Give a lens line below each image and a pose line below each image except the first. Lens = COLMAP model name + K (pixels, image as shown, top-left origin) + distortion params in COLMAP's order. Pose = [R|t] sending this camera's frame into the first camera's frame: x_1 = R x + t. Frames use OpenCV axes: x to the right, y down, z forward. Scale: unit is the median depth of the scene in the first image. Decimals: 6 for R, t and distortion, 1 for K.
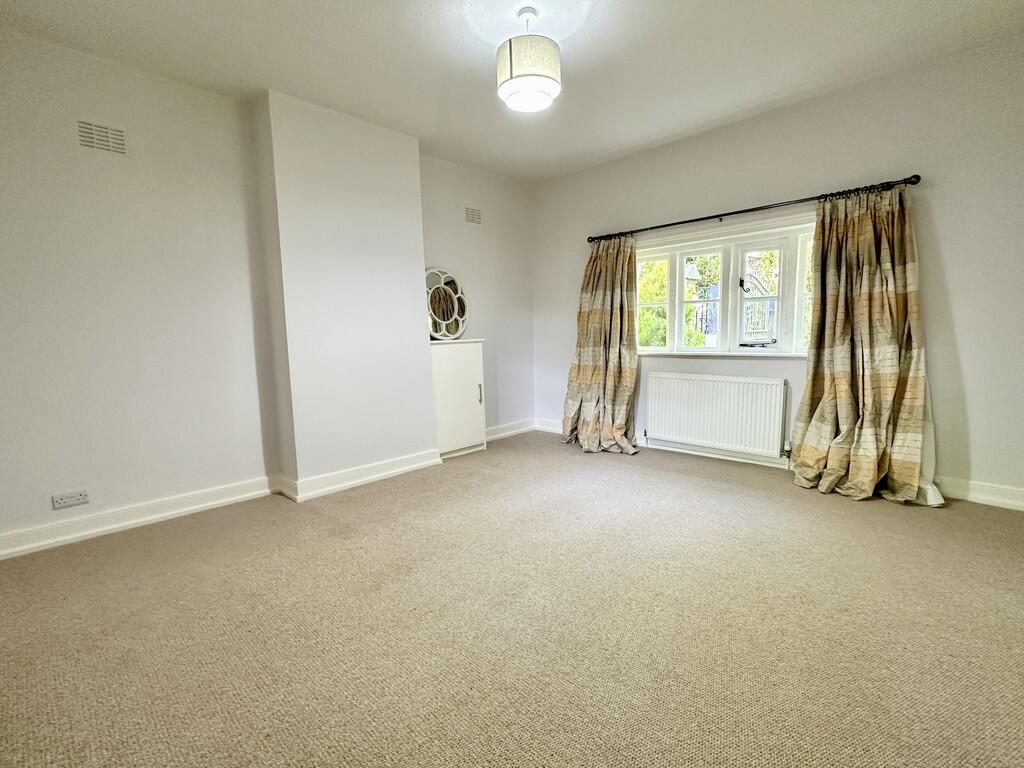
lens RADIAL K [[476.9, 0, 511.1], [0, 476.9, 388.0], [0, 0, 1]] dist [-0.002276, -0.000302]
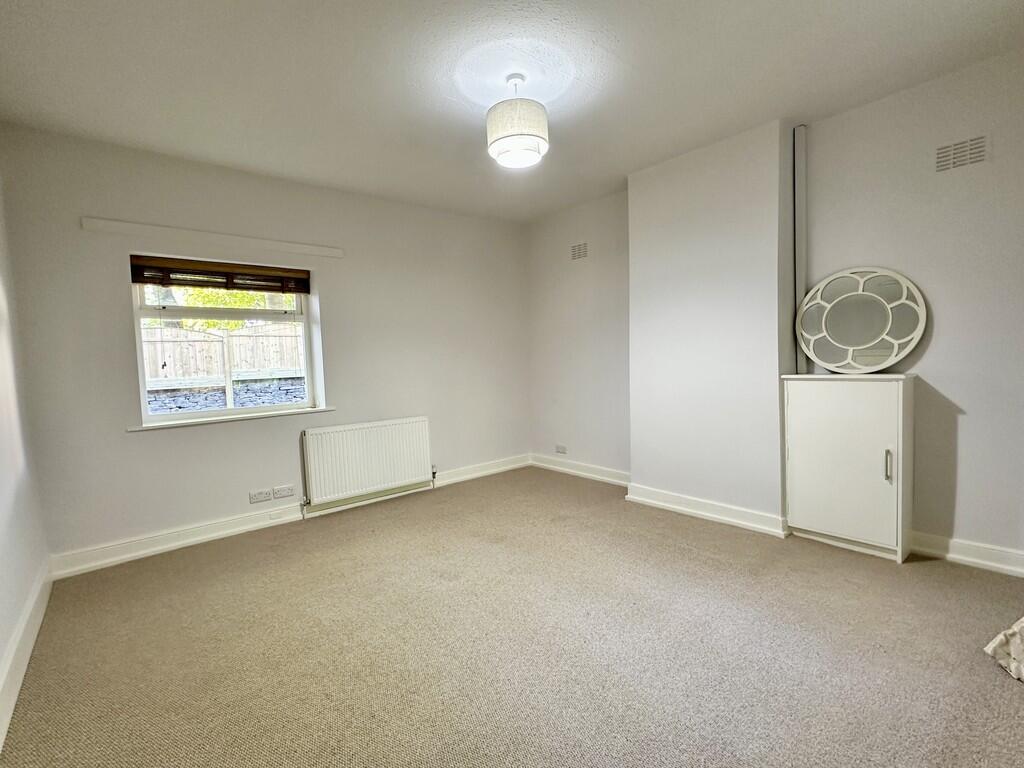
lens RADIAL K [[476.9, 0, 511.1], [0, 476.9, 388.0], [0, 0, 1]] dist [-0.002276, -0.000302]
pose [[-0.115235, 0.086335, -0.989579, 0.715338], [-0.080016, 0.992172, 0.095879, -0.129925], [0.990110, 0.090231, -0.107425, 0.732365]]
